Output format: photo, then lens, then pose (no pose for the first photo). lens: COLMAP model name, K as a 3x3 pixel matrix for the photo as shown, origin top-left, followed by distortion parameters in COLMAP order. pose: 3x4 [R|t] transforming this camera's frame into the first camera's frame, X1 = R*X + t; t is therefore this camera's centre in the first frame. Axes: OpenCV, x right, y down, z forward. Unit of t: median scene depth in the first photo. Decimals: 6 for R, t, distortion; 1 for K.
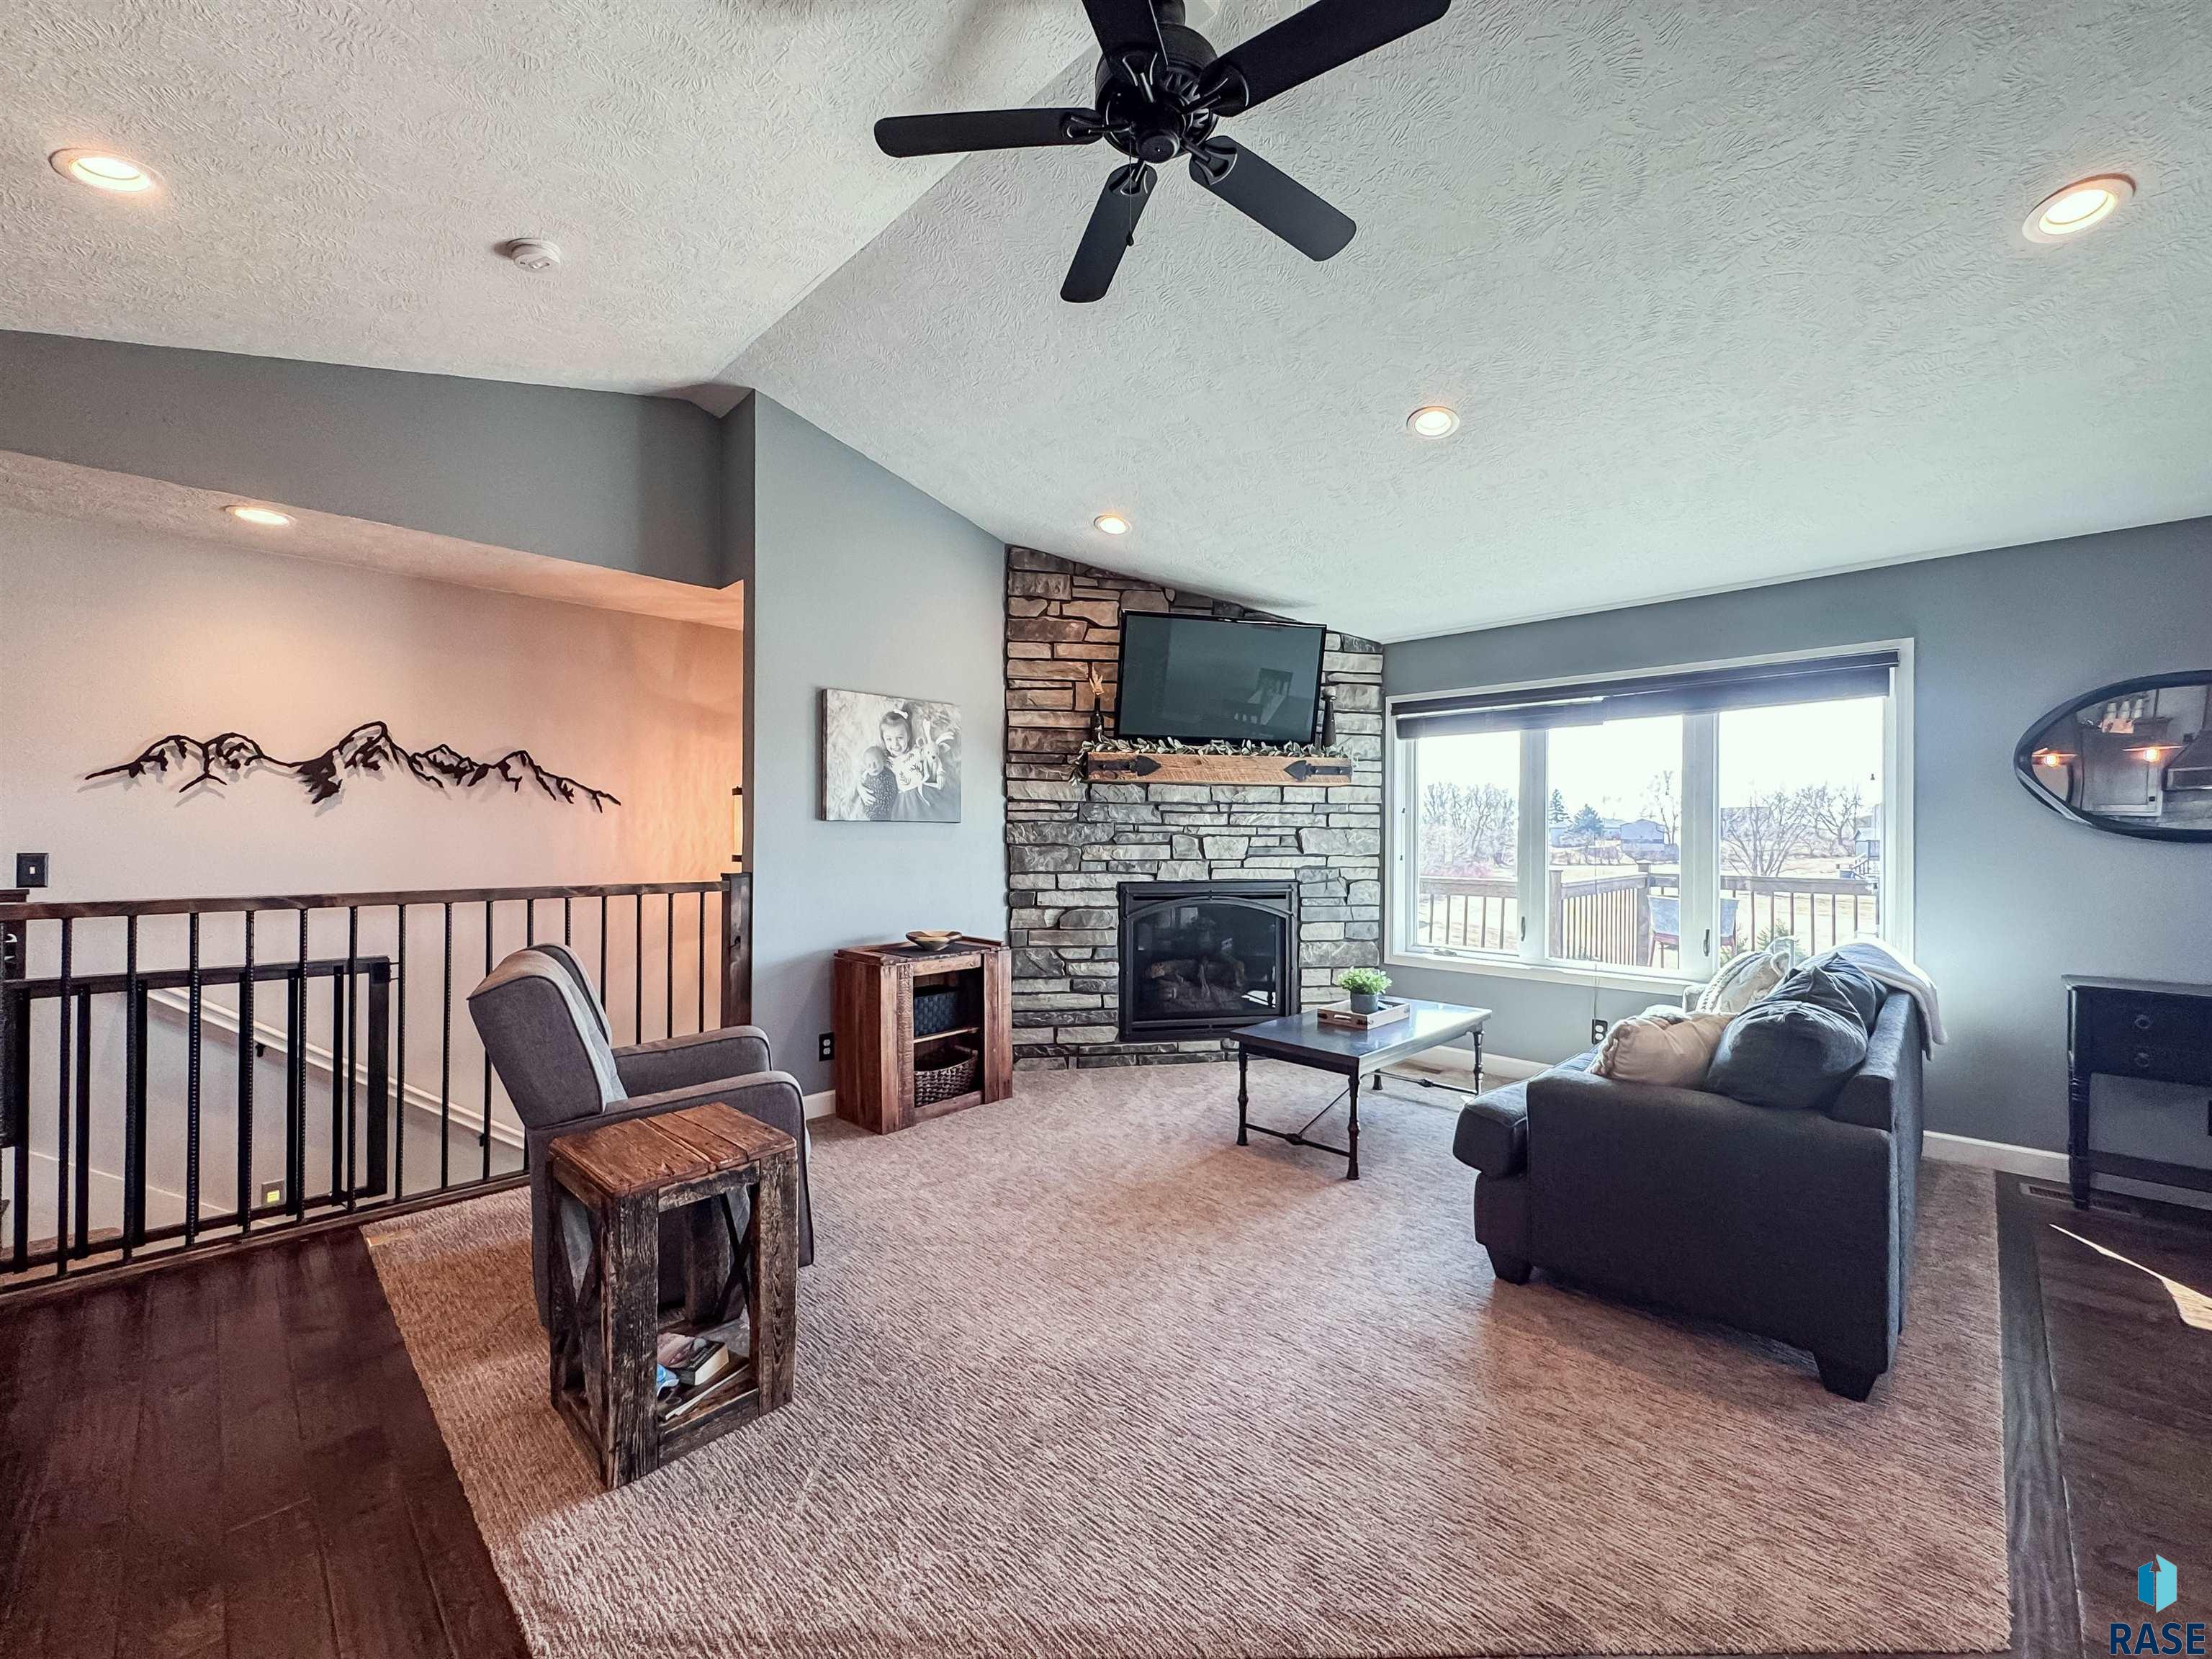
lens RADIAL K [[883.5, 0, 1106.0], [0, 883.5, 829.5], [0, 0, 1]] dist [-0.002660, 0.000119]
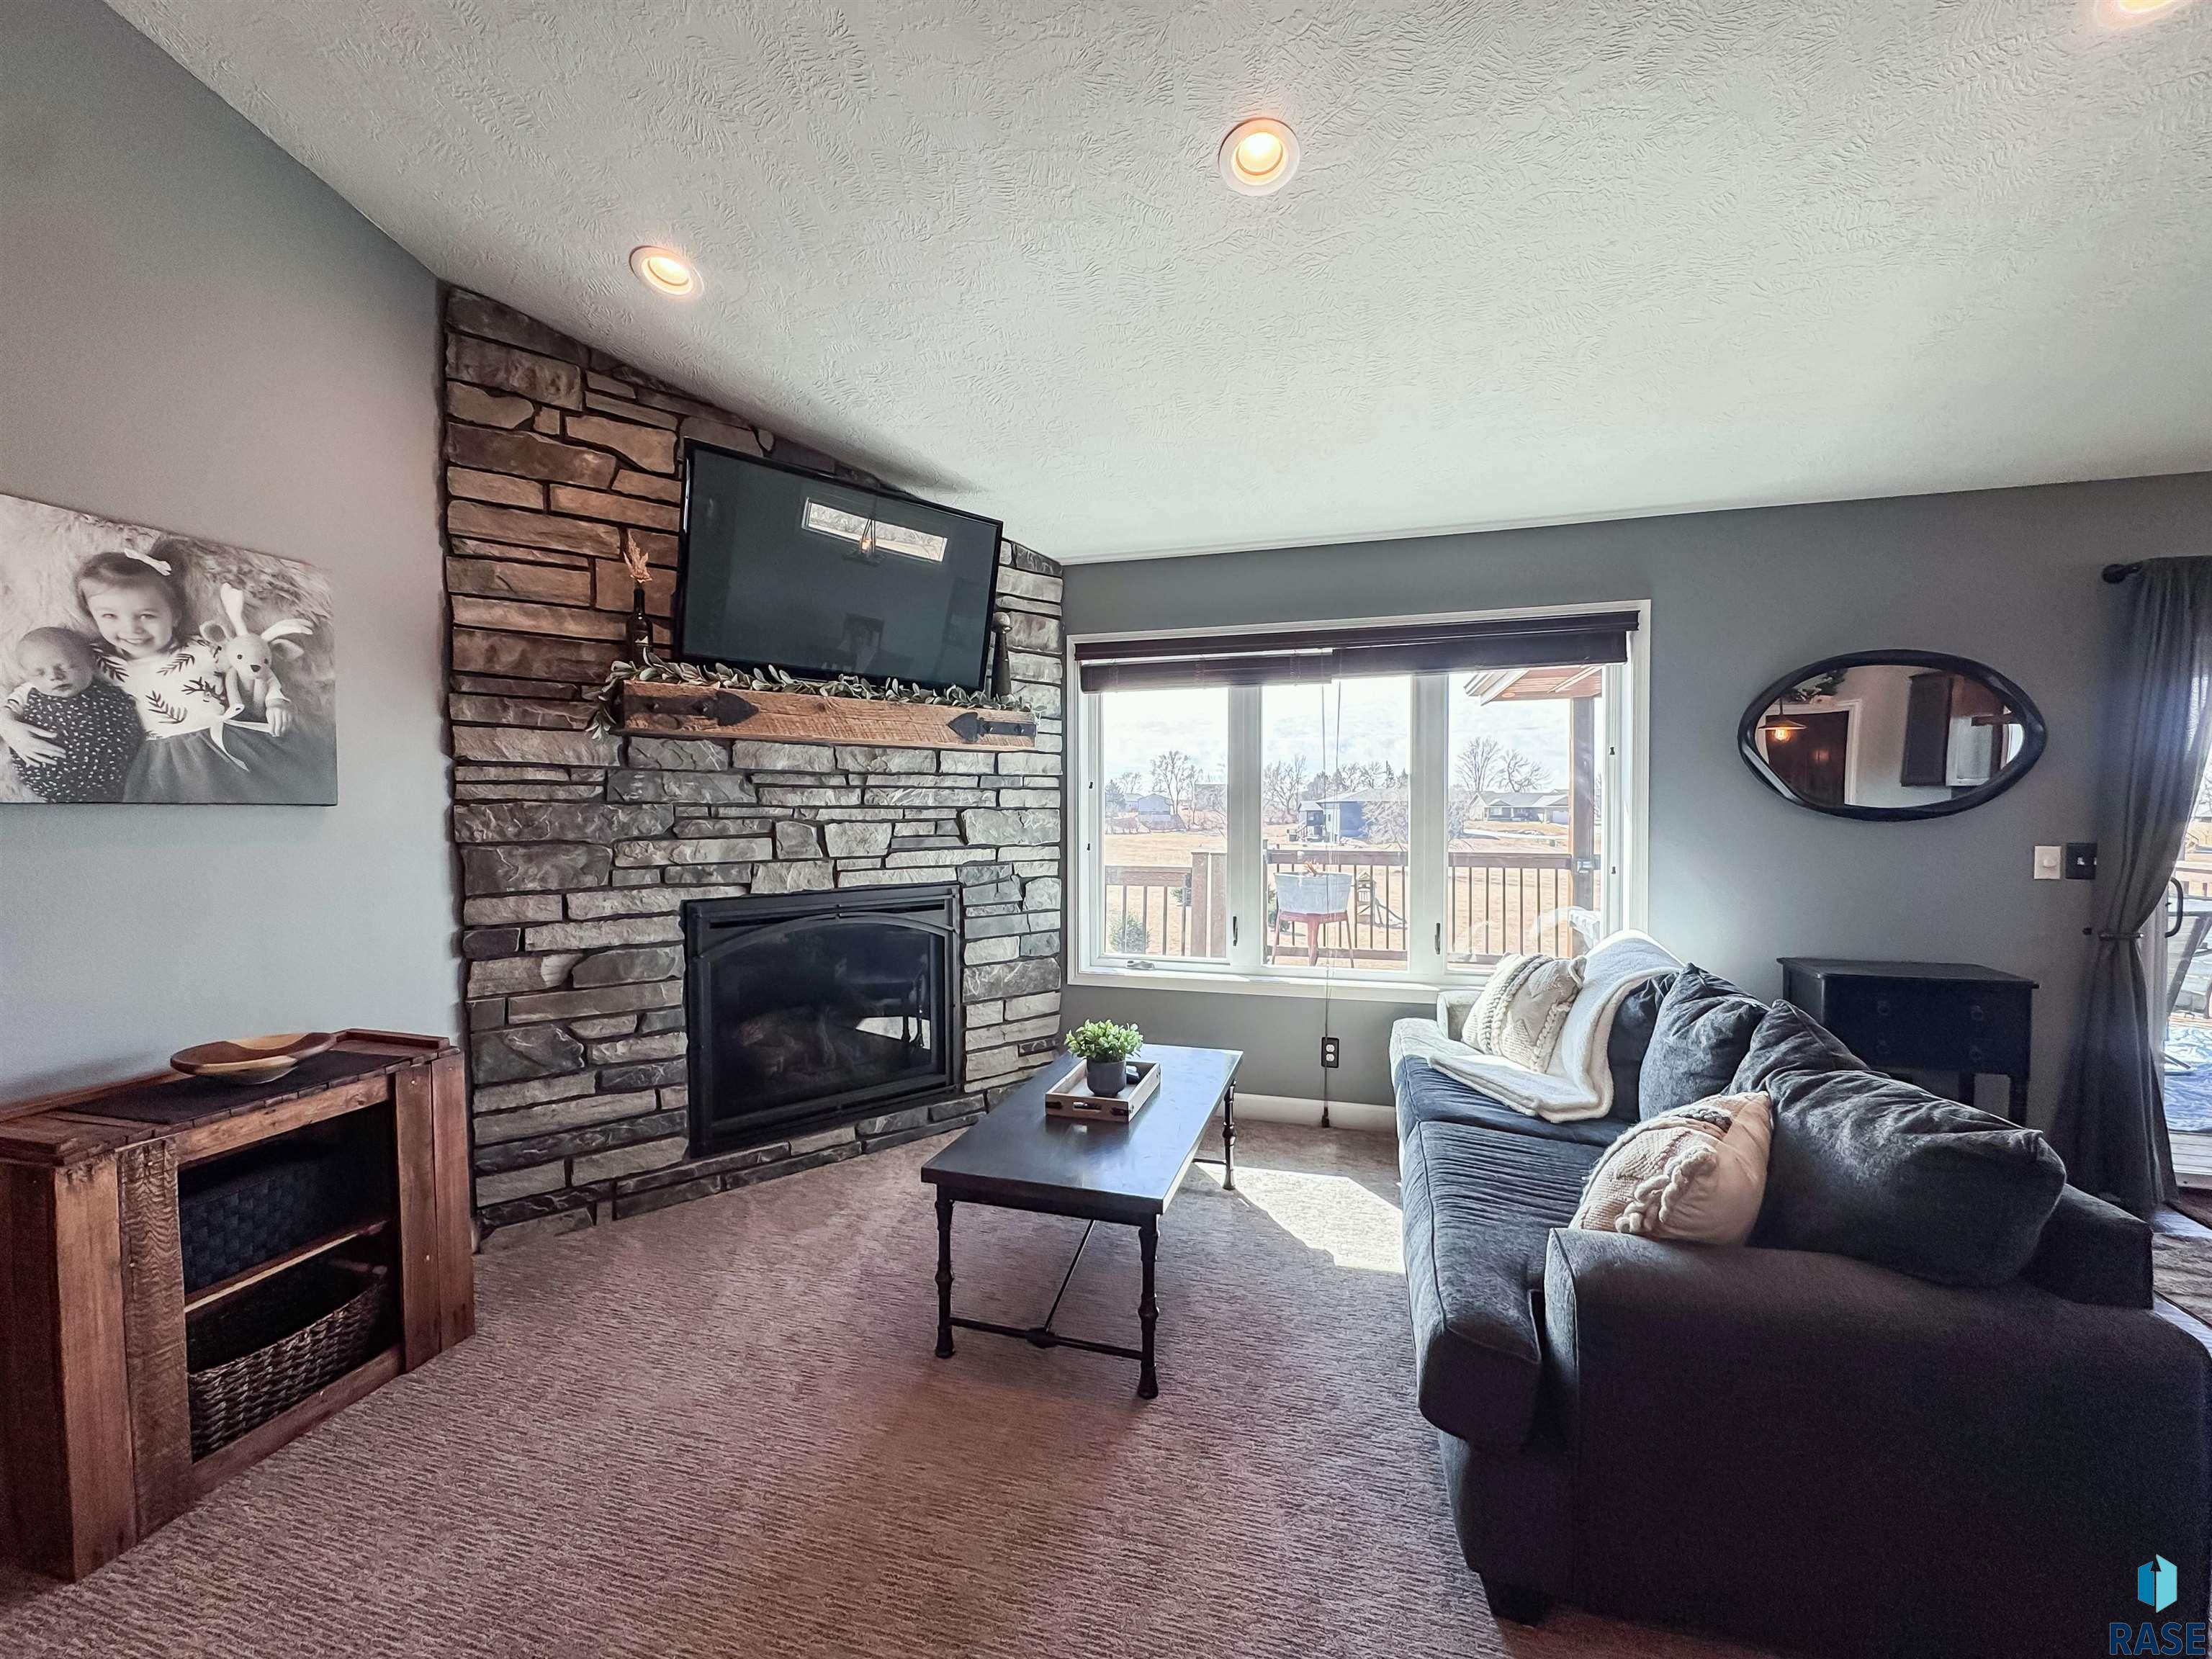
lens RADIAL K [[883.5, 0, 1106.0], [0, 883.5, 829.5], [0, 0, 1]] dist [-0.002660, 0.000119]
pose [[0.880709, -0.018583, 0.473293, -0.016835], [0.004948, 0.999537, 0.030038, -0.006334], [-0.473632, -0.024112, 0.880393, 0.333007]]
